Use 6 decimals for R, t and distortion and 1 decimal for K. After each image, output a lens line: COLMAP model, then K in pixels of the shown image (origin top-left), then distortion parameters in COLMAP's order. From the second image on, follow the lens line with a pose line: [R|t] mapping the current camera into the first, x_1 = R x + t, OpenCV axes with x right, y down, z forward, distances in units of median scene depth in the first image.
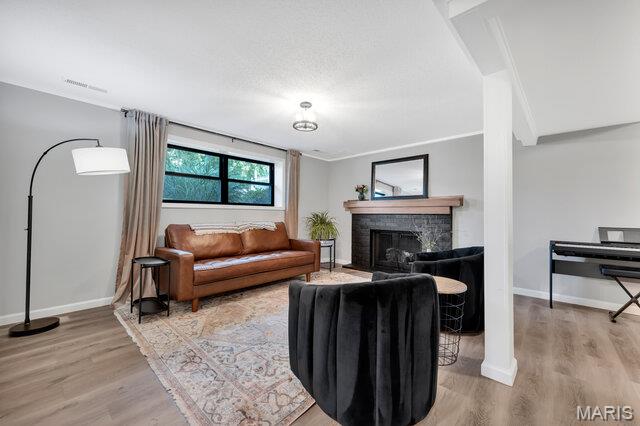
lens RADIAL K [[255.5, 0, 320.0], [0, 255.5, 213.0], [0, 0, 1]] dist [0.001545, 0.000194]
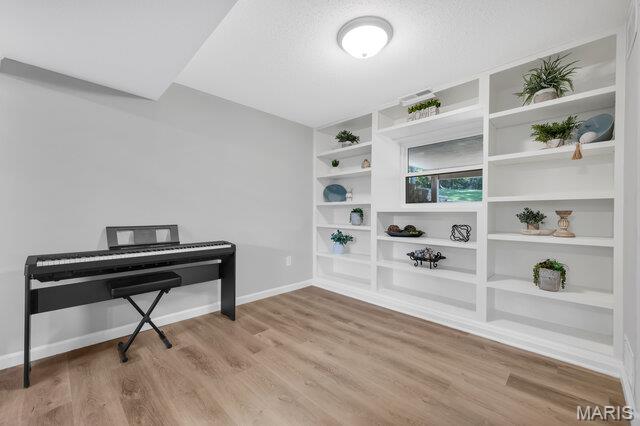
lens RADIAL K [[255.5, 0, 320.0], [0, 255.5, 213.0], [0, 0, 1]] dist [0.001545, 0.000194]
pose [[0.003628, -0.002607, 0.999990, 0.366409], [-0.015298, 0.999879, 0.002663, 0.006588], [-0.999876, -0.015307, 0.003587, 0.385783]]
